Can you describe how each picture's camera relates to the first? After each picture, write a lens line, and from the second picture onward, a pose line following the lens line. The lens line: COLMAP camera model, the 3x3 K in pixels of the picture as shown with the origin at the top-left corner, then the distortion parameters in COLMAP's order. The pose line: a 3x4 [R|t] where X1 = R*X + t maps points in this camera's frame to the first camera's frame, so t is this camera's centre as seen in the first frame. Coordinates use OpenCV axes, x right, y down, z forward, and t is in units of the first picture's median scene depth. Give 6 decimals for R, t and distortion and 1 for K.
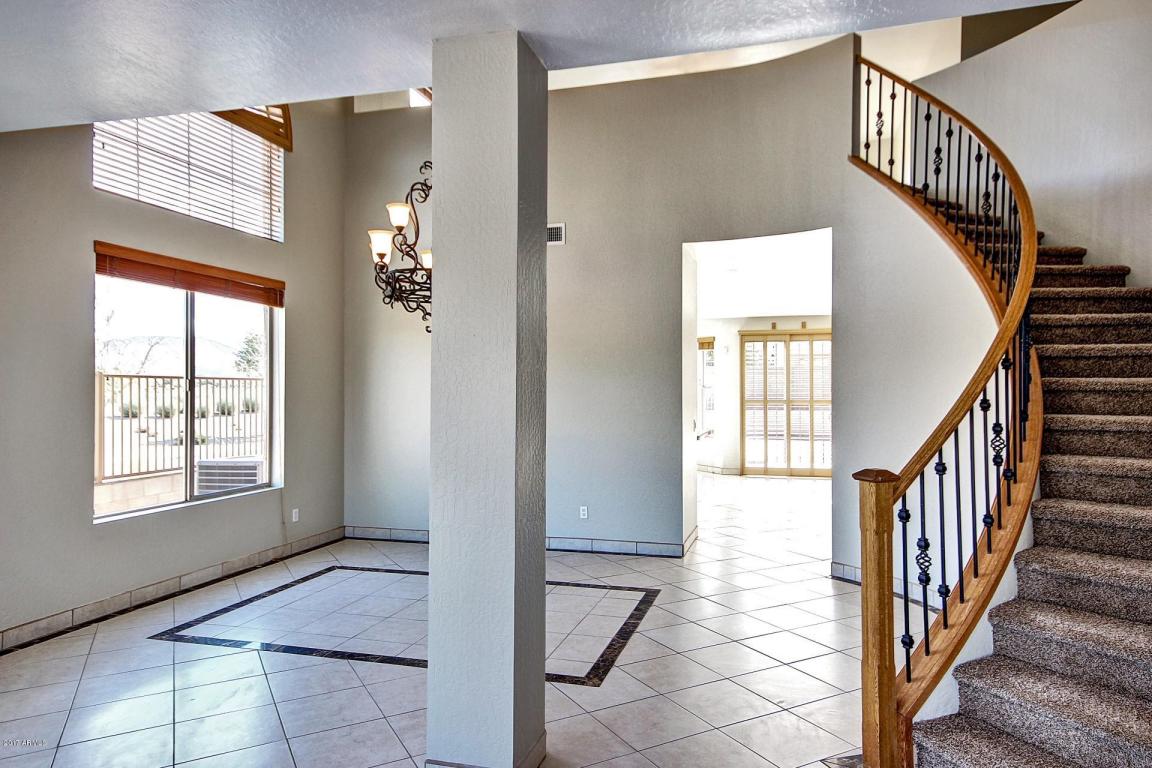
lens RADIAL K [[732.7, 0, 568.3], [0, 732.7, 364.0], [0, 0, 1]] dist [0.040664, 0.001731]
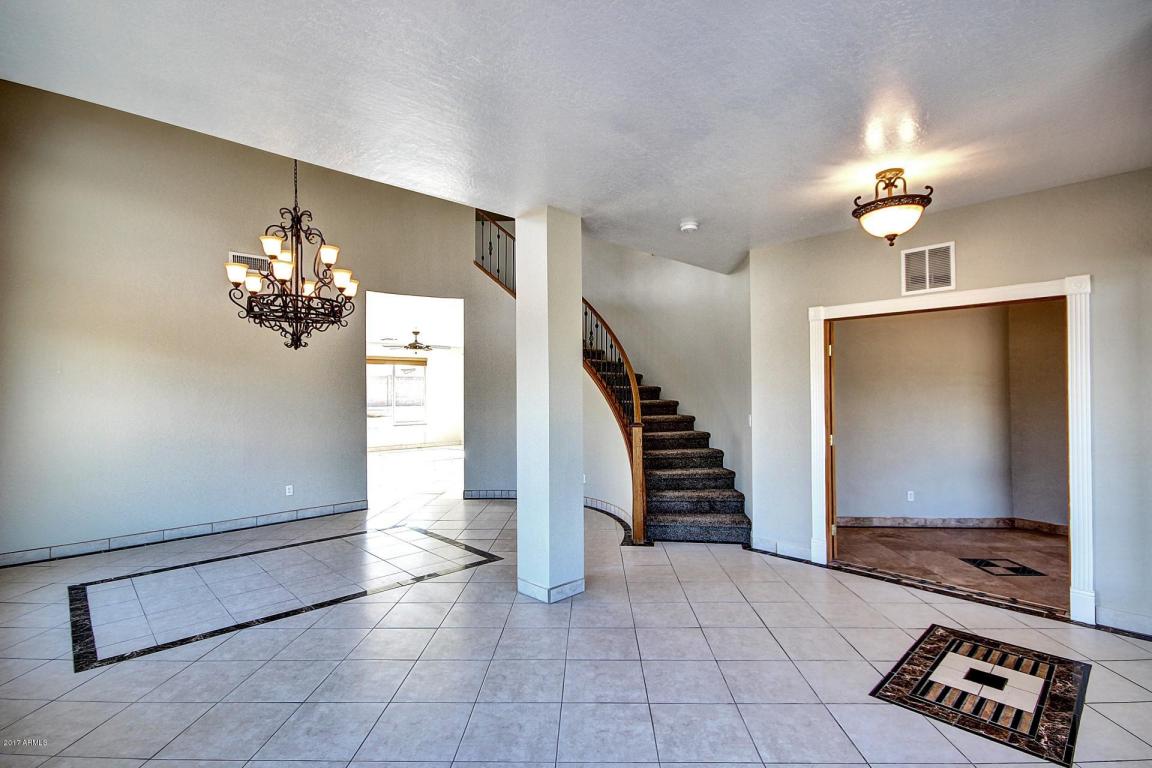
lens RADIAL K [[549.9, 0, 595.8], [0, 549.9, 383.5], [0, 0, 1]] dist [-0.014742, -0.000068]
pose [[0.477210, 0.006677, 0.878764, -0.802040], [-0.029152, 0.999541, 0.008236, -0.006439], [-0.878306, -0.029548, 0.477185, 0.136612]]
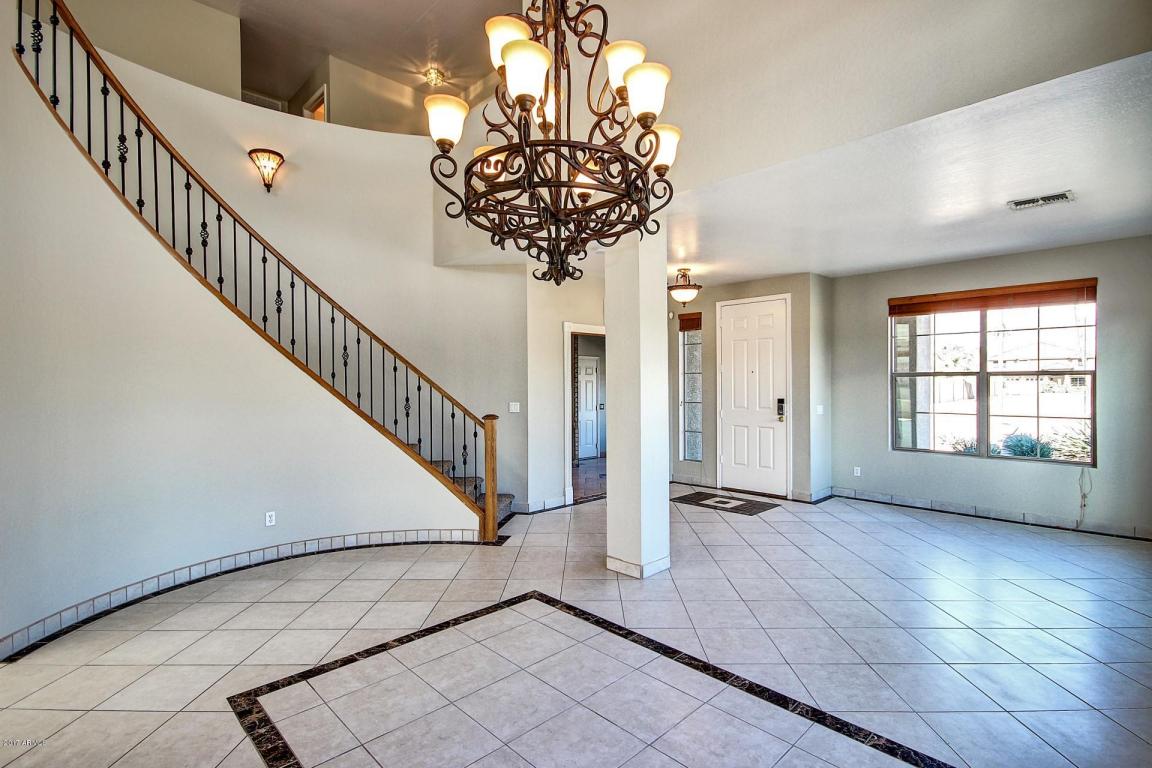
lens RADIAL K [[536.2, 0, 591.1], [0, 536.2, 385.4], [0, 0, 1]] dist [-0.017967, -0.000448]
pose [[-0.882778, 0.008346, 0.469716, -0.421897], [-0.008946, 0.999362, -0.034570, 0.059167], [-0.469705, -0.034720, -0.882141, 1.456503]]
